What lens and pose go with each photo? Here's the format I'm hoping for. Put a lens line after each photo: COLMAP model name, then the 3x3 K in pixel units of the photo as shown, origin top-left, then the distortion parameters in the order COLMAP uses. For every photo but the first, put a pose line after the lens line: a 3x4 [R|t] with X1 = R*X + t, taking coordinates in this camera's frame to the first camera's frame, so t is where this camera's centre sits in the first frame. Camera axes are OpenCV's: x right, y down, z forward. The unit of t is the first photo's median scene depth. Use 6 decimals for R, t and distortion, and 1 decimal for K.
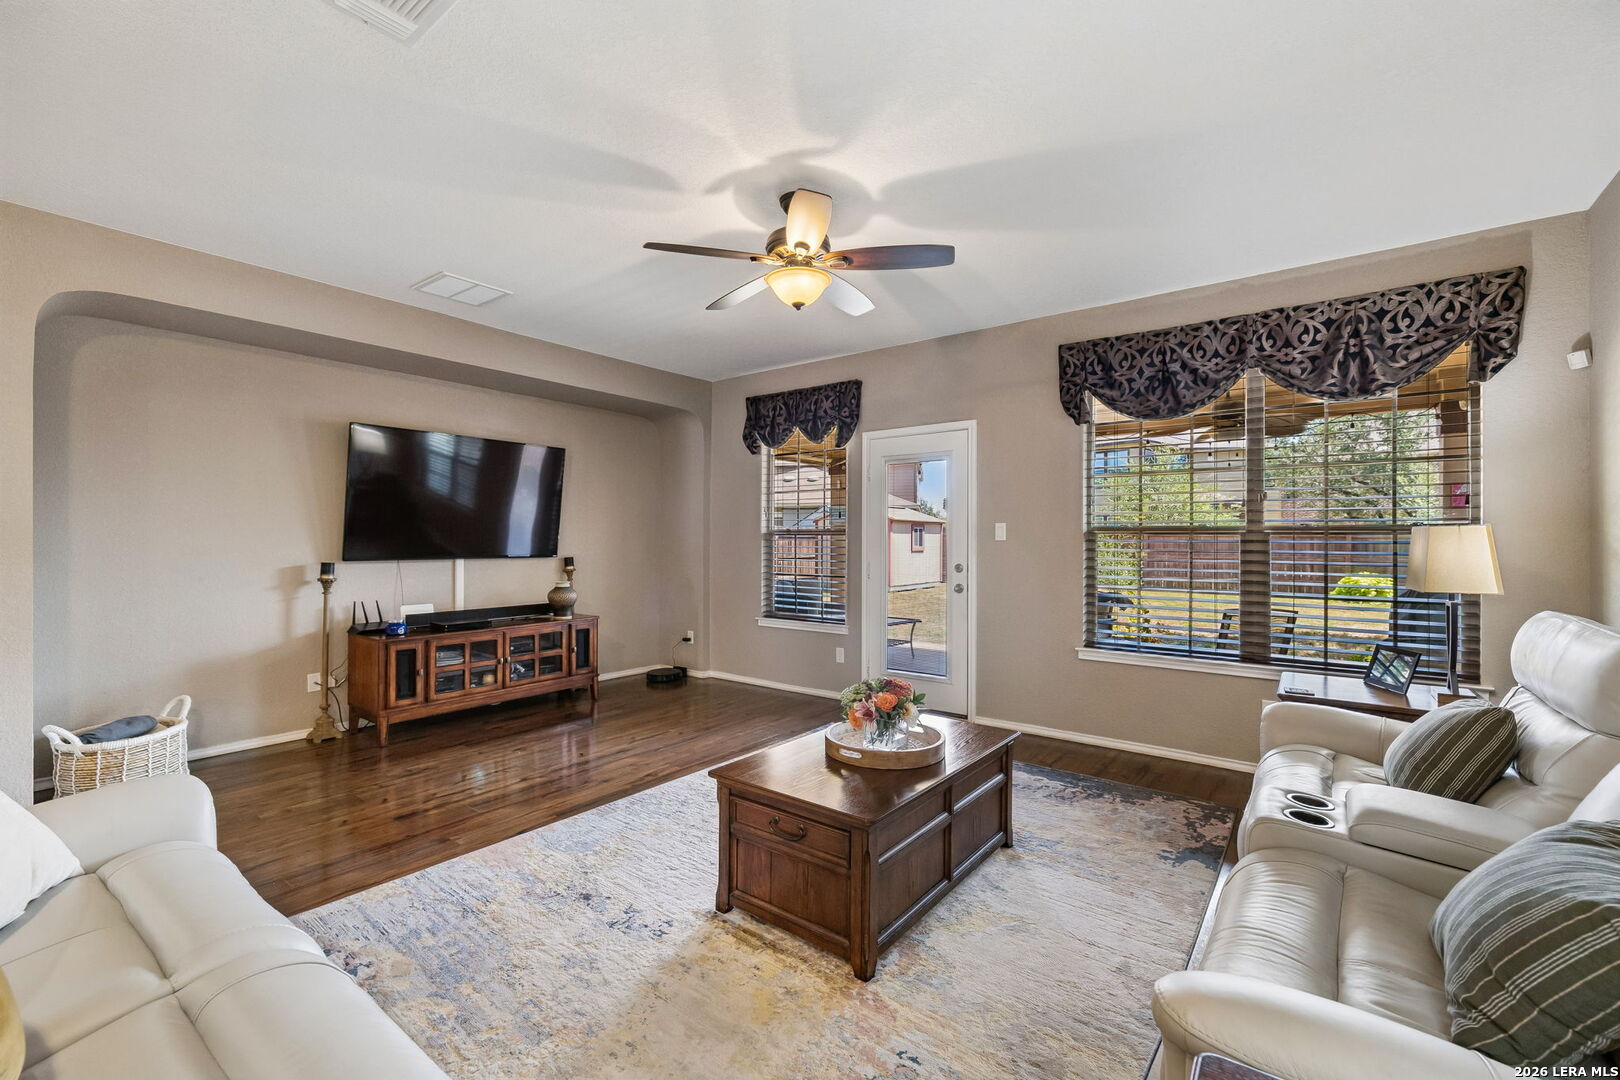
lens RADIAL K [[682.5, 0, 799.7], [0, 682.5, 537.6], [0, 0, 1]] dist [0.002259, 0.000410]
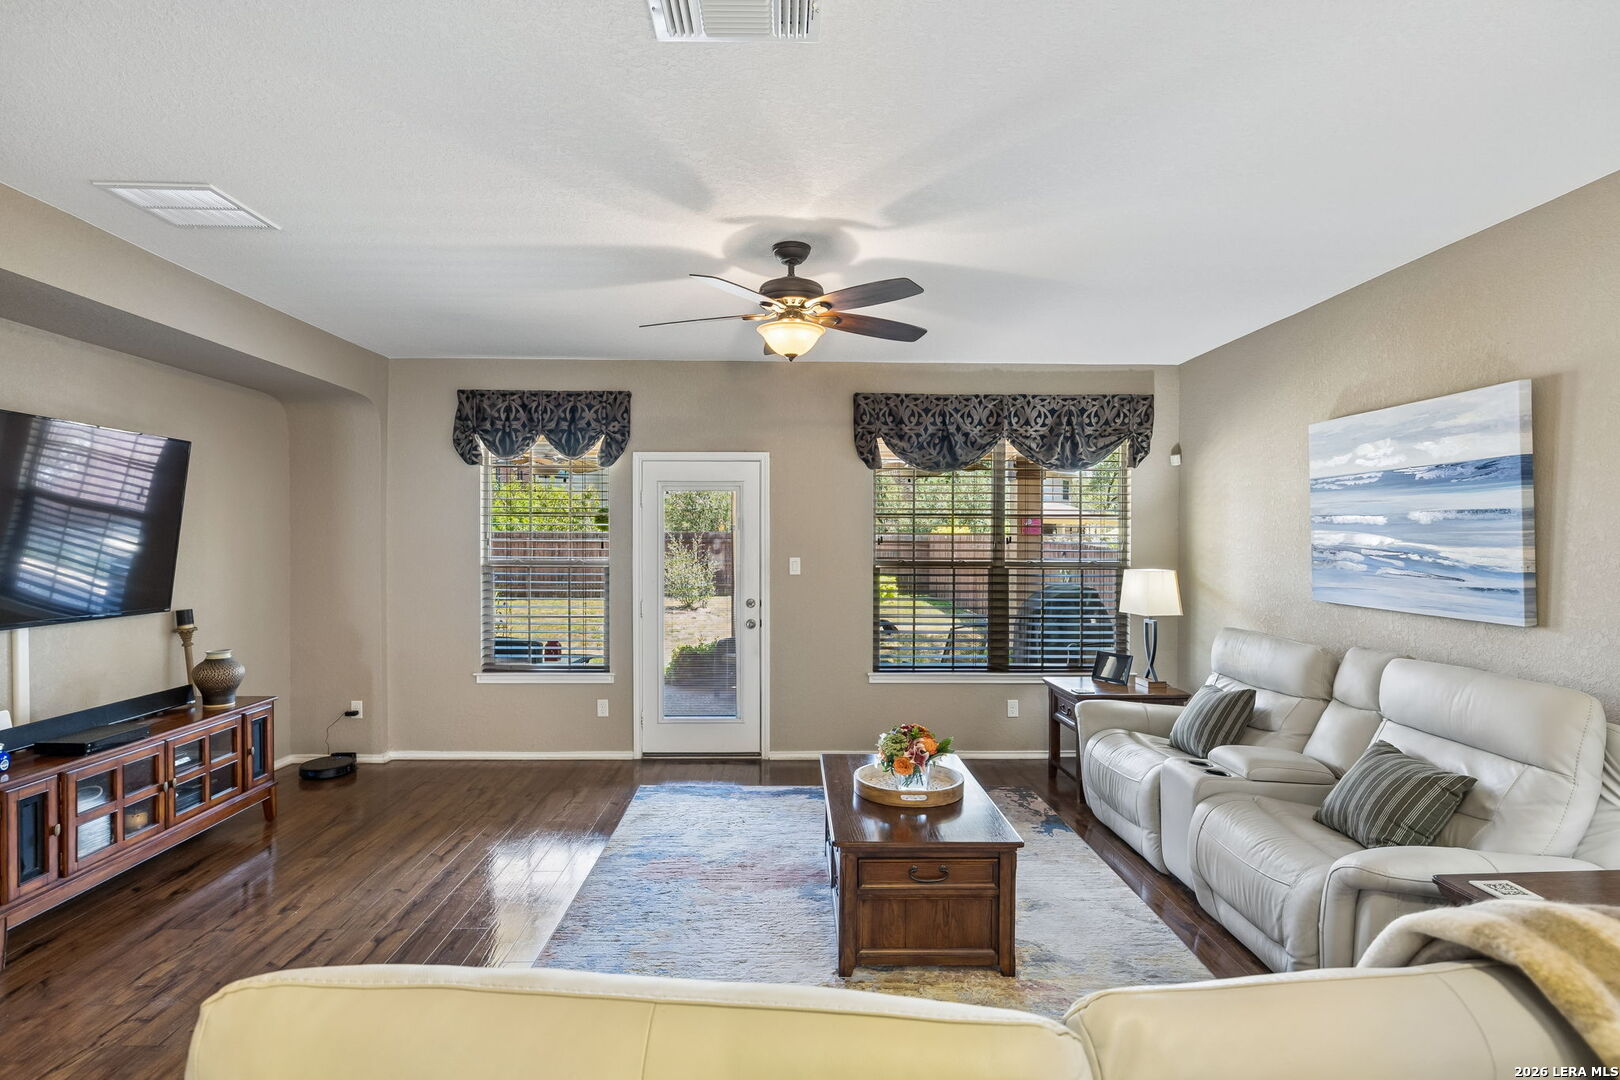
lens RADIAL K [[817.4, 0, 797.5], [0, 817.4, 546.5], [0, 0, 1]] dist [-0.003585, -0.000335]
pose [[0.777902, -0.005587, 0.628361, -0.533480], [-0.003294, 0.999910, 0.012970, -0.061102], [-0.628377, -0.012159, 0.777814, 0.061980]]
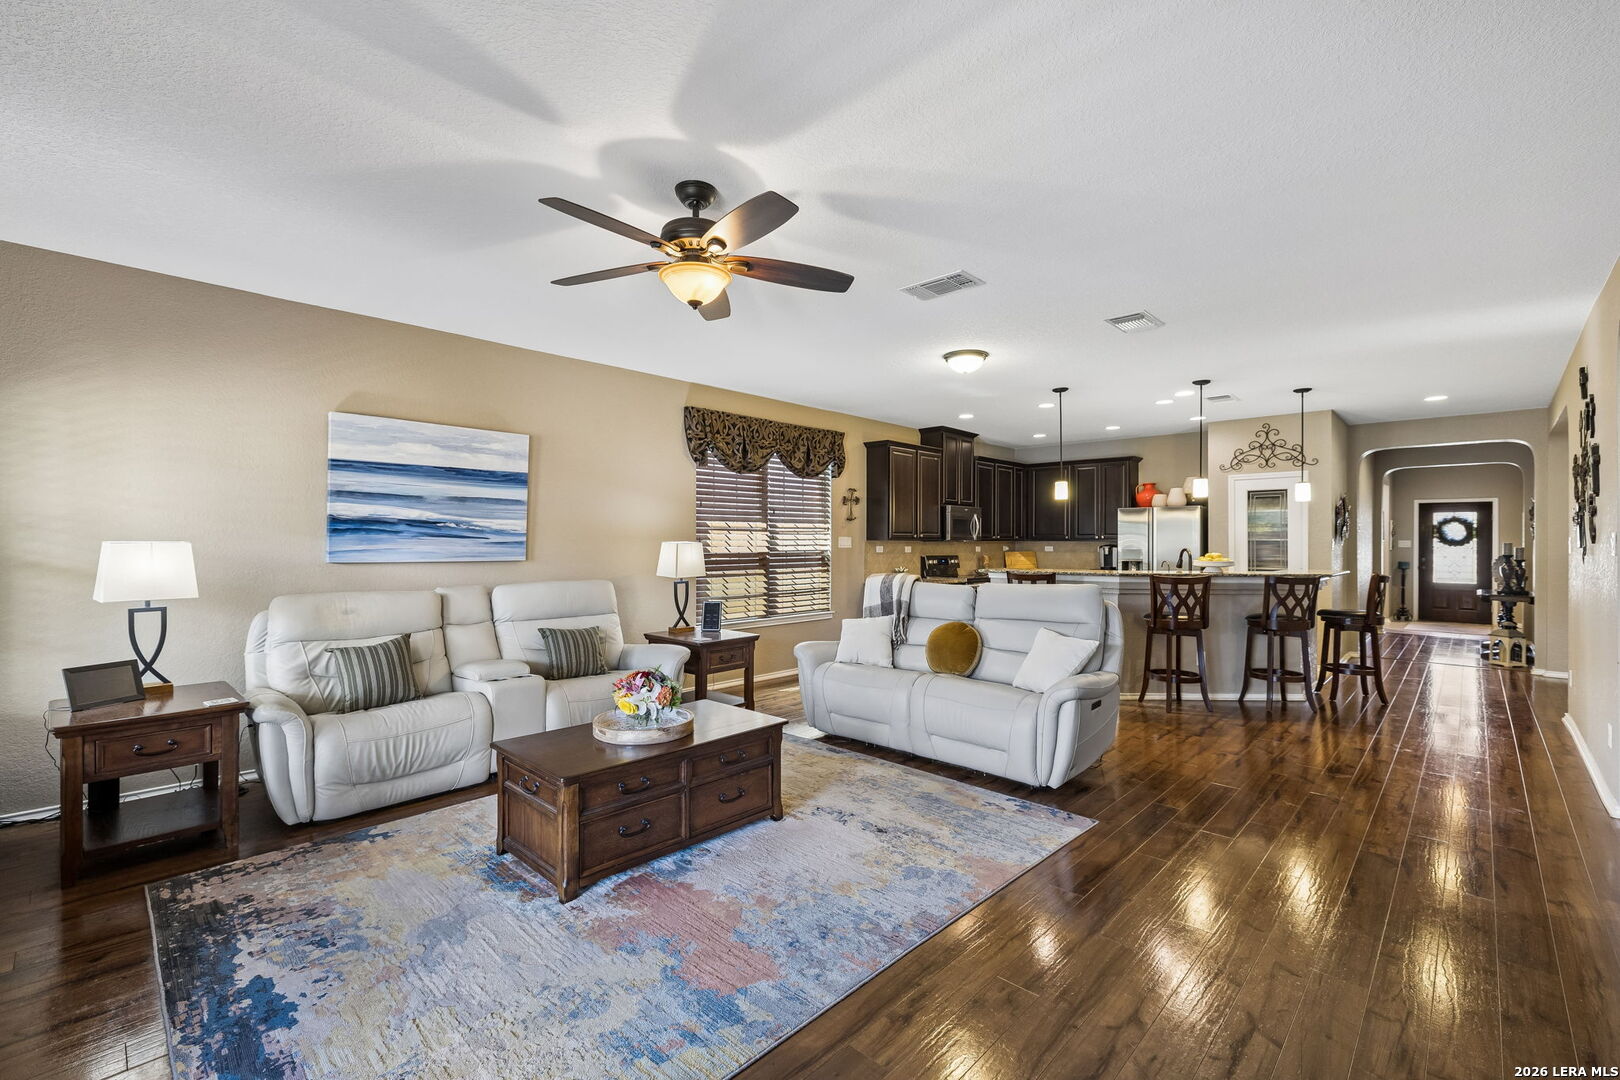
lens RADIAL K [[699.0, 0, 803.5], [0, 699.0, 542.8], [0, 0, 1]] dist [0.006058, -0.000133]
pose [[-0.994629, -0.005010, 0.103384, -0.180307], [-0.005210, 0.999985, -0.001657, -0.013037], [-0.103374, -0.002187, -0.994640, 1.404839]]
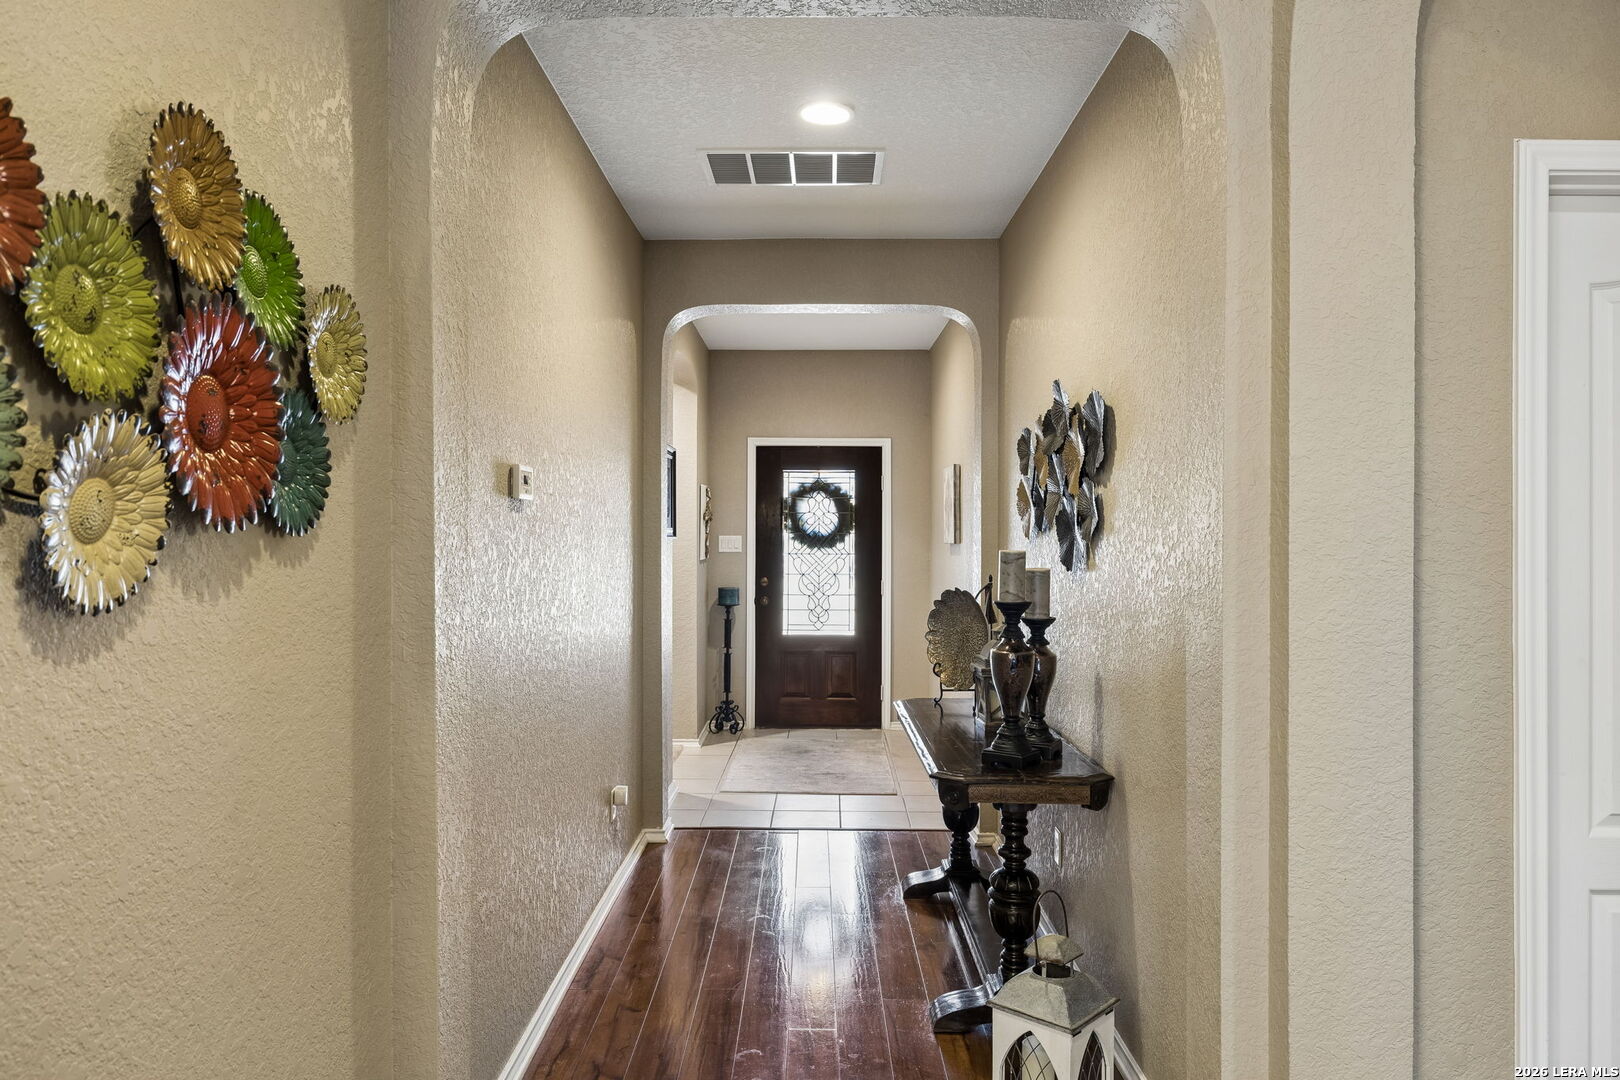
lens RADIAL K [[973.1, 0, 810.0], [0, 973.1, 540.0], [0, 0, 1]] dist [0.002171, 0.000399]
pose [[-0.787539, -0.003155, -0.616257, -1.497197], [-0.002037, 0.999995, -0.002518, -0.029972], [0.616262, -0.000728, -0.787541, -0.433840]]
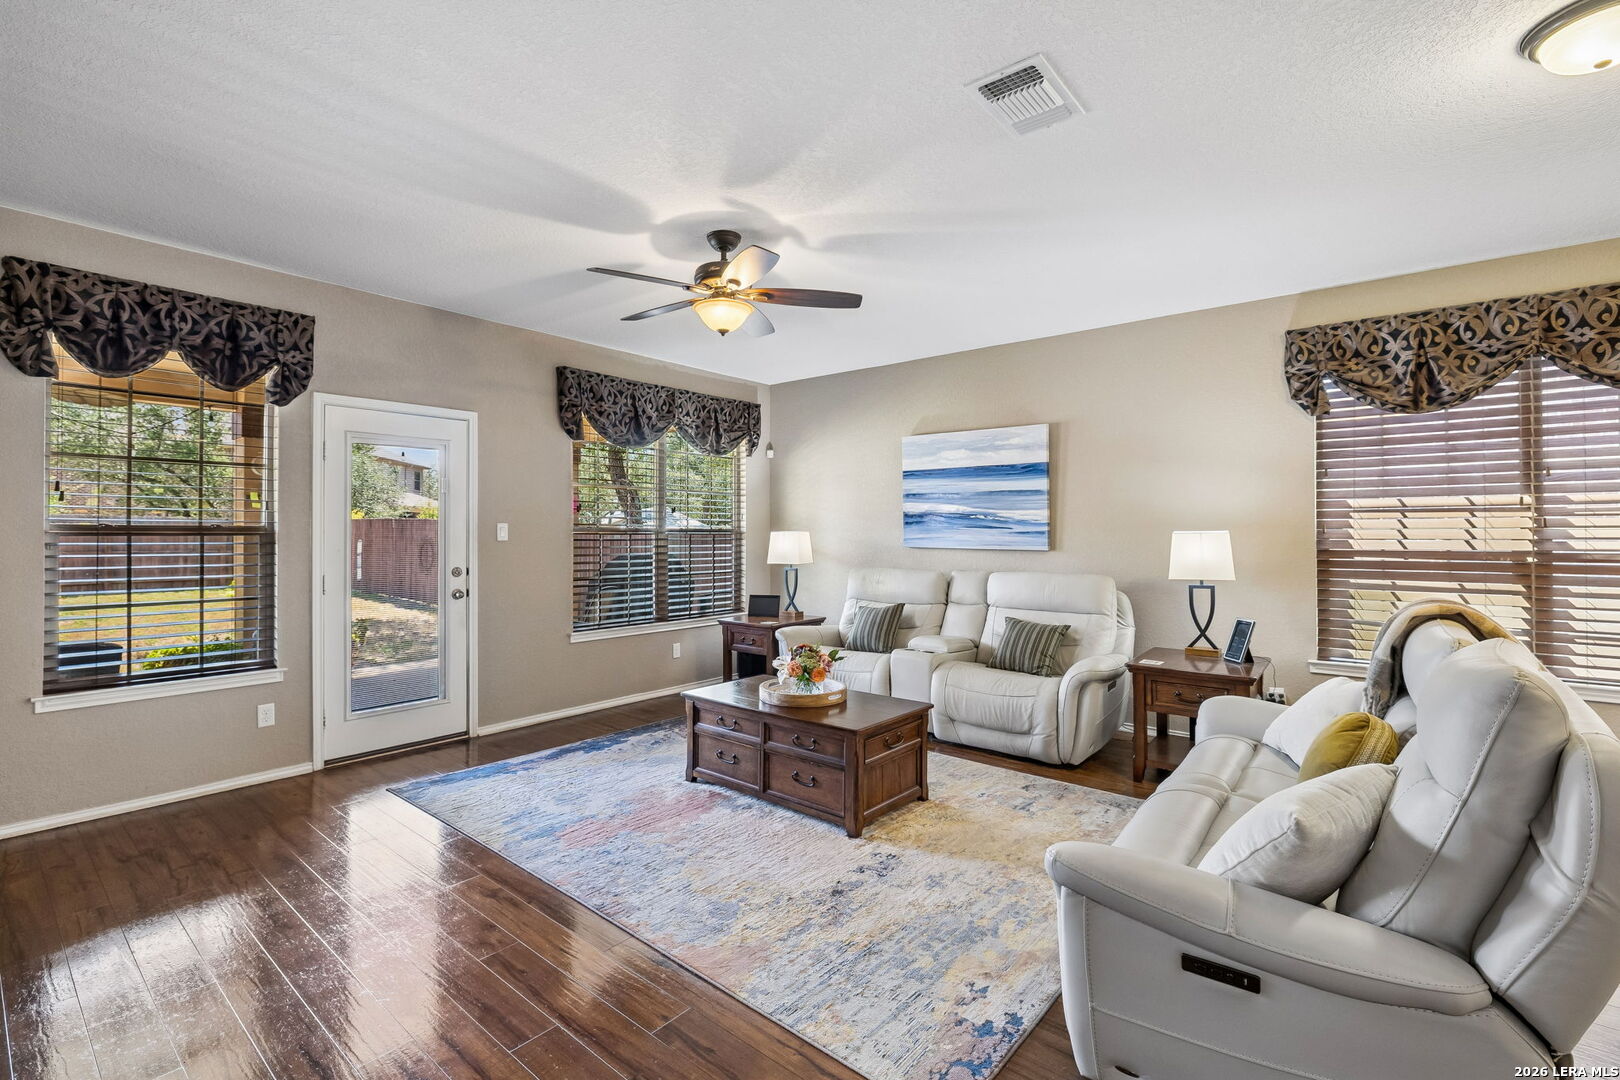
lens RADIAL K [[728.2, 0, 798.8], [0, 728.2, 521.8], [0, 0, 1]] dist [-0.002764, -0.000028]
pose [[0.037338, 0.011076, 0.999241, -0.853977], [-0.004599, 0.999930, -0.010911, -0.015363], [-0.999292, -0.004188, 0.037386, 0.610051]]
